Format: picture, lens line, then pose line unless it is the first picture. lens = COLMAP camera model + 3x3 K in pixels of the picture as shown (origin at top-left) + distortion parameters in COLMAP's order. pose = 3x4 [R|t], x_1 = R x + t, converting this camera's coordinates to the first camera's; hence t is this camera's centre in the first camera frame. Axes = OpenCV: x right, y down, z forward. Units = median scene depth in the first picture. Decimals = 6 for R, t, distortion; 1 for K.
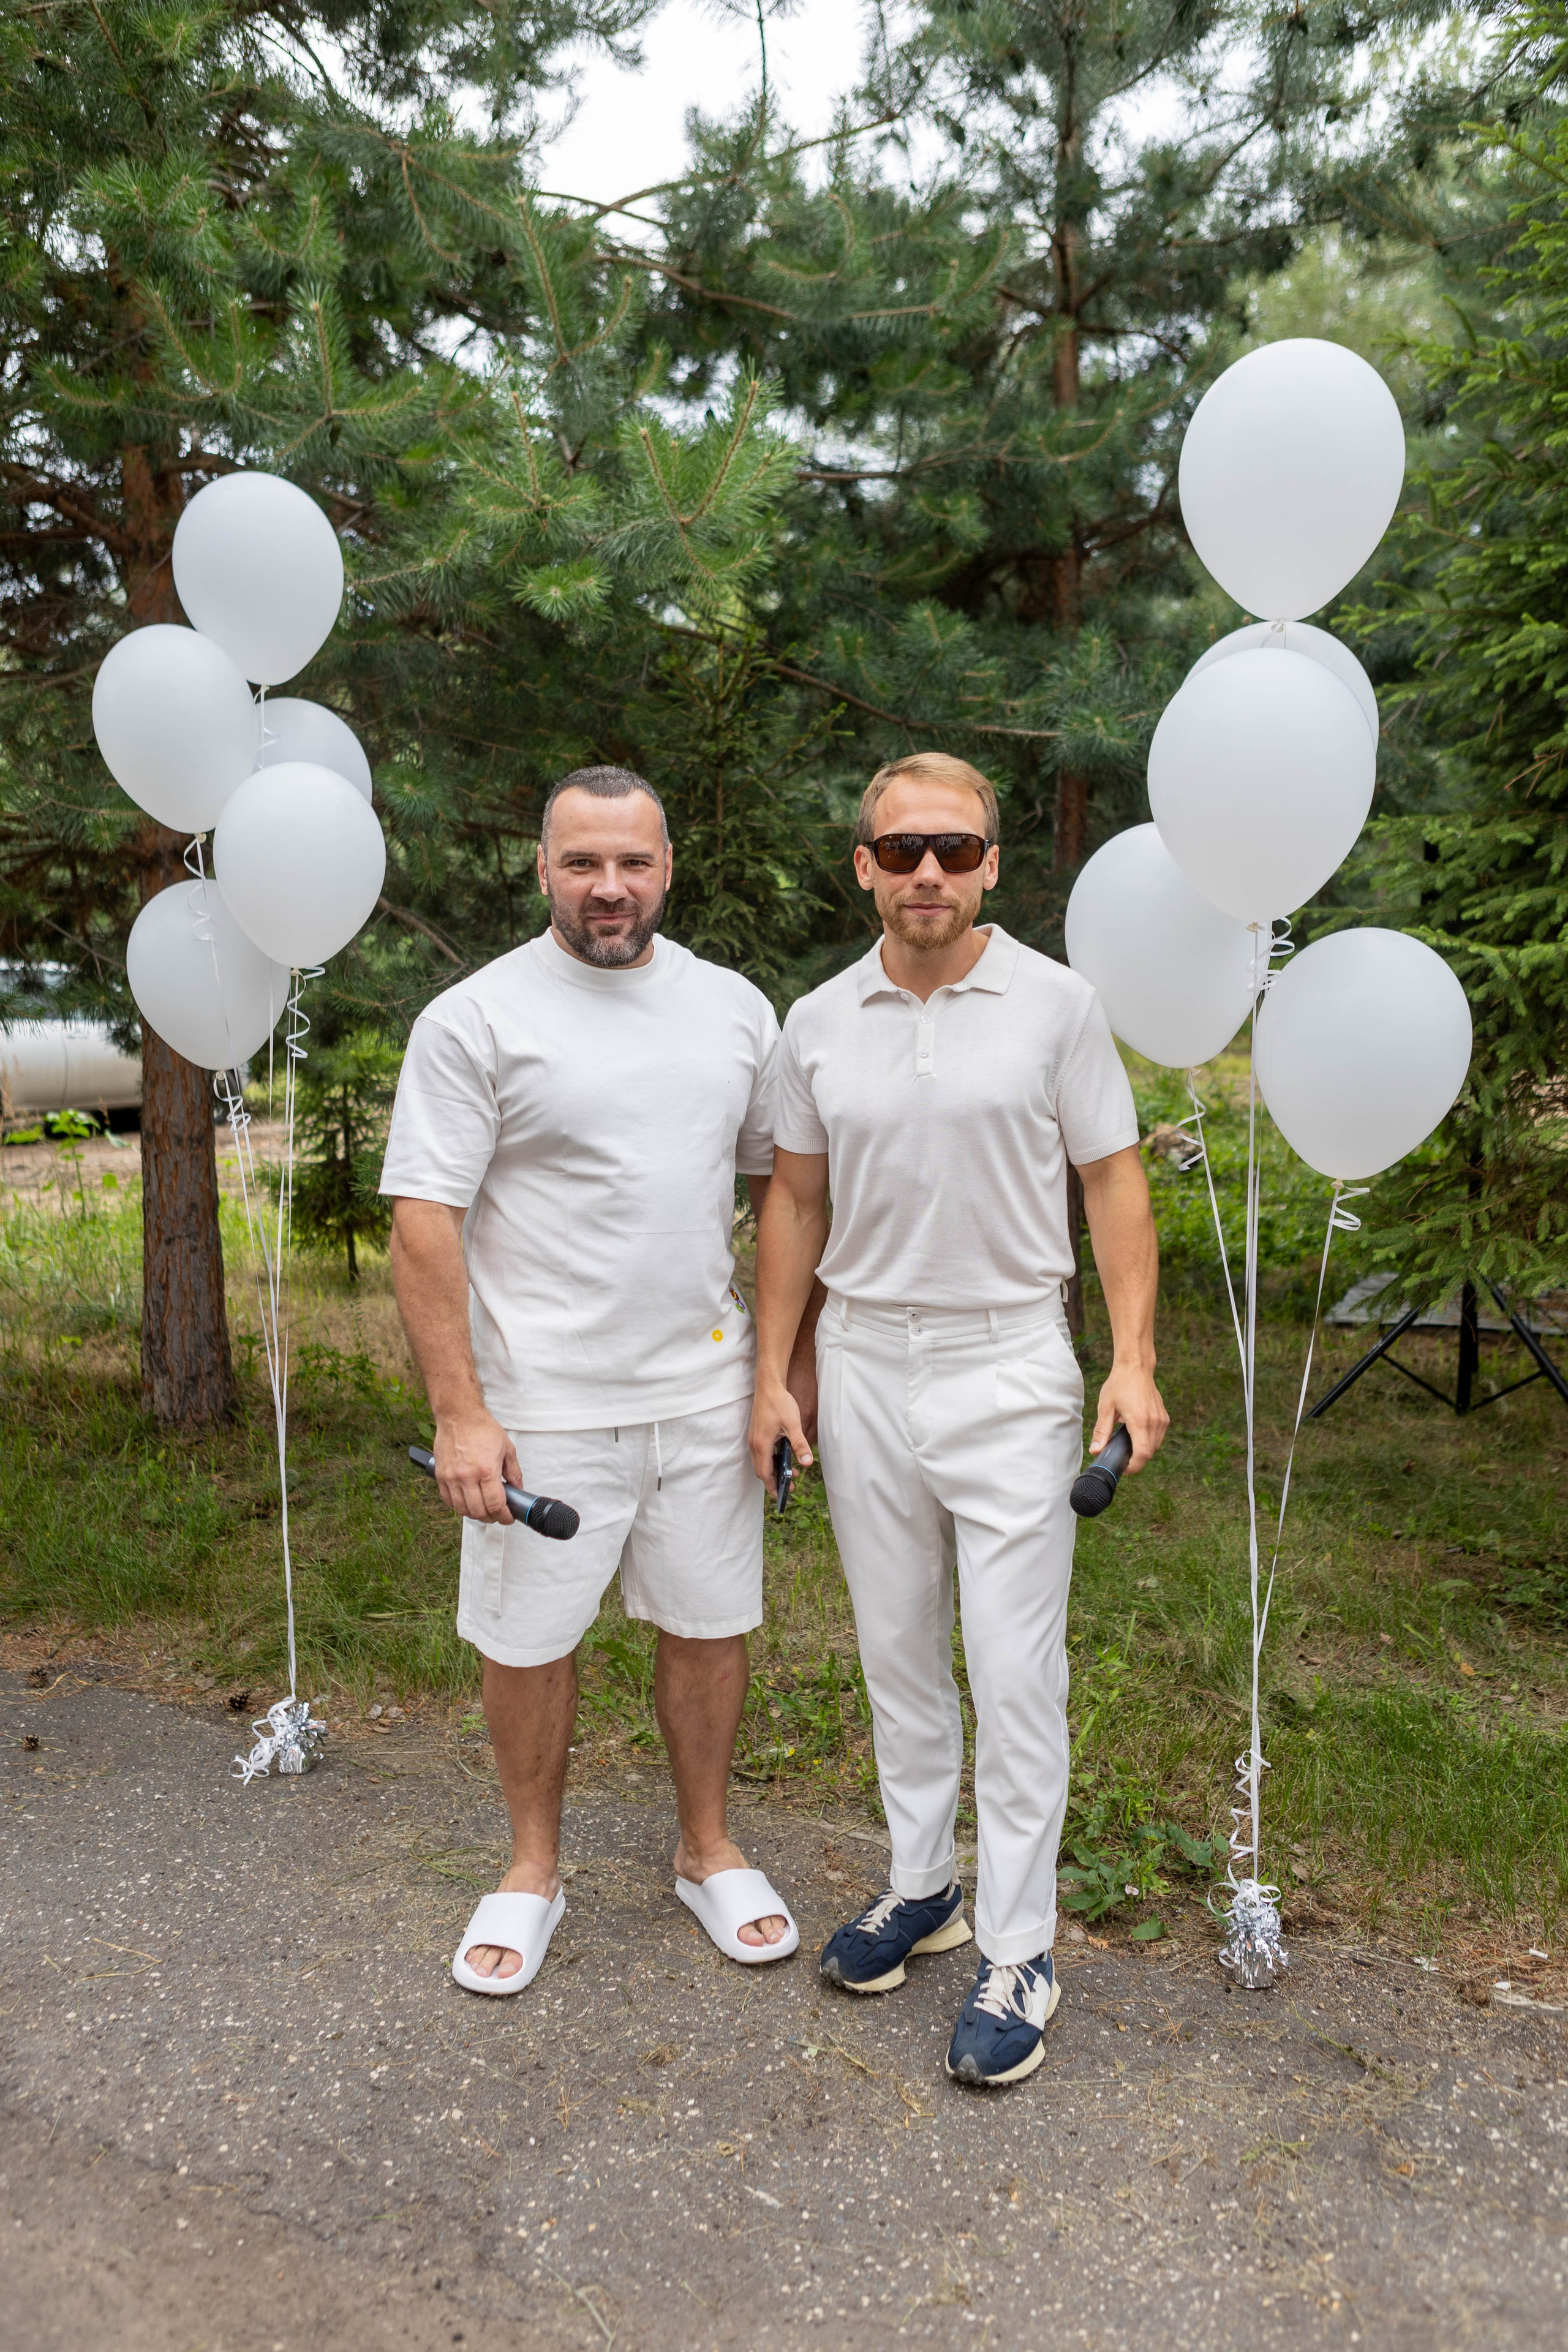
lens RADIAL K [[1784.6, 0, 758.1], [0, 1784.6, 1187.5], [0, 0, 1]] dist [0.005473, -0.012894]
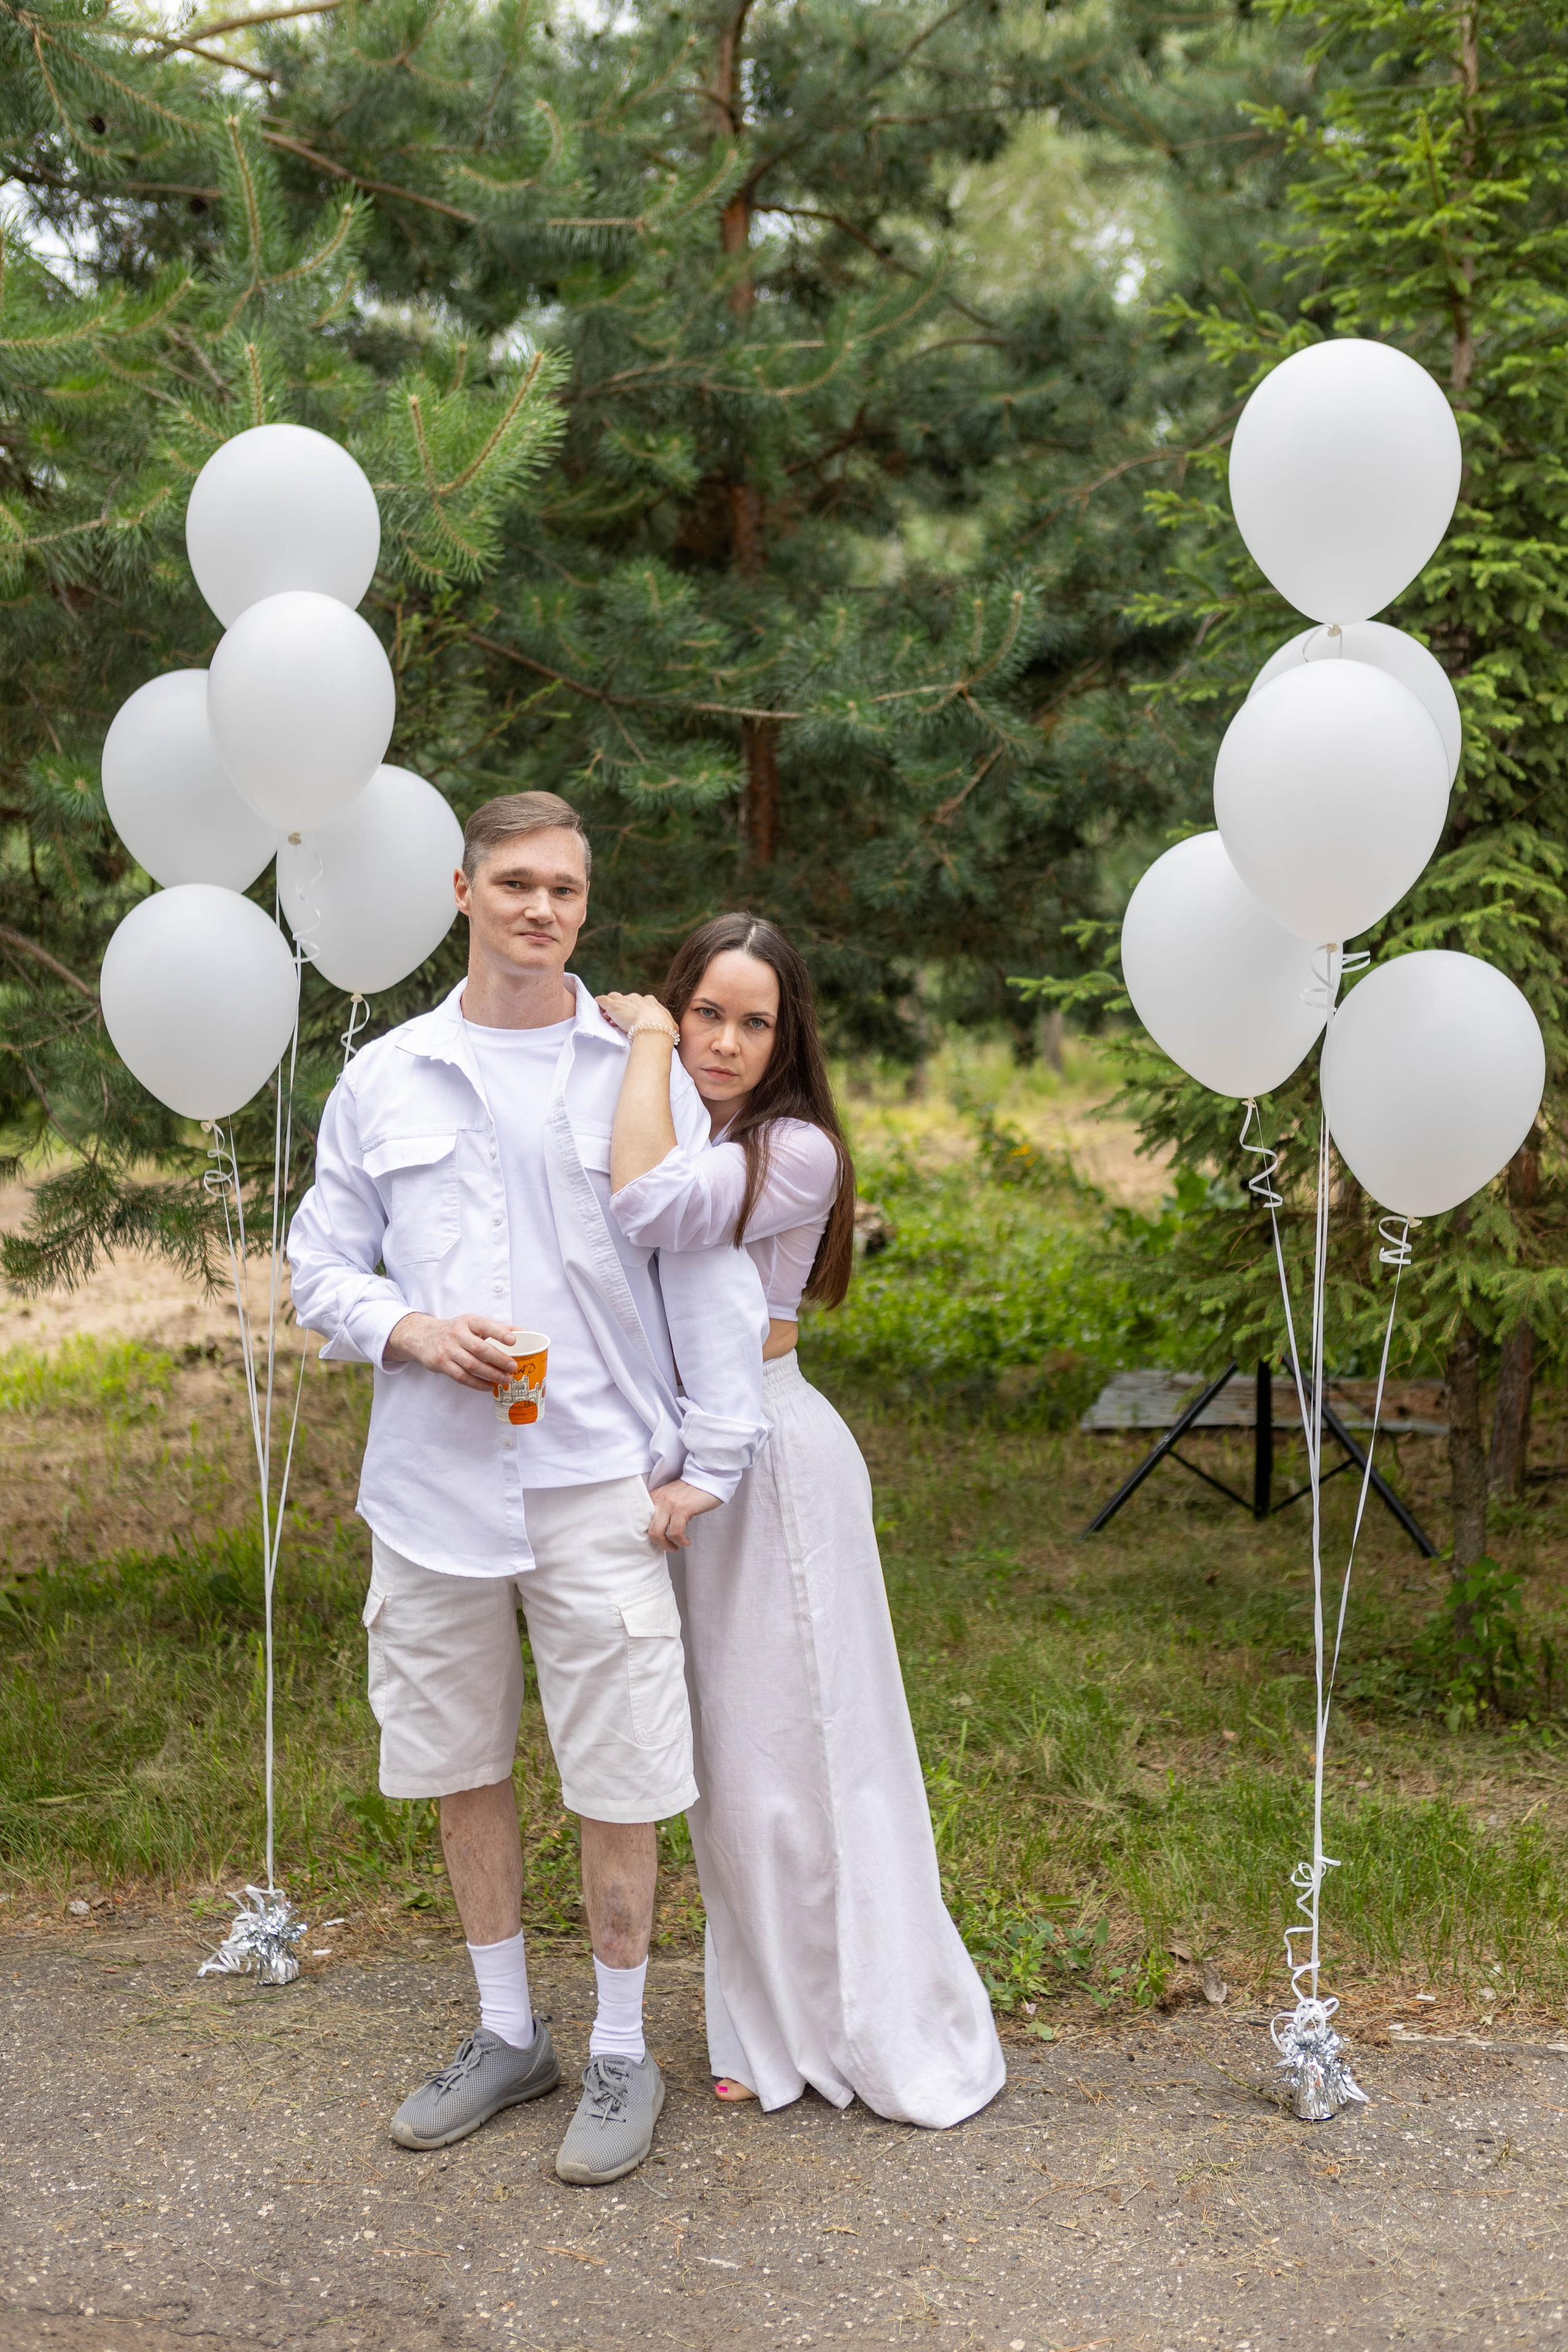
lens RADIAL K [[2623.3, 0, 737.1], [0, 2623.3, 1174.6], [0, 0, 1]] dist [-0.040901, 0.000000]
pose [[0.976975, -0.023003, 0.212112, -0.173895], [0.034045, 0.998240, -0.048551, 0.029455], [-0.210622, 0.054654, 0.976039, -0.261336]]
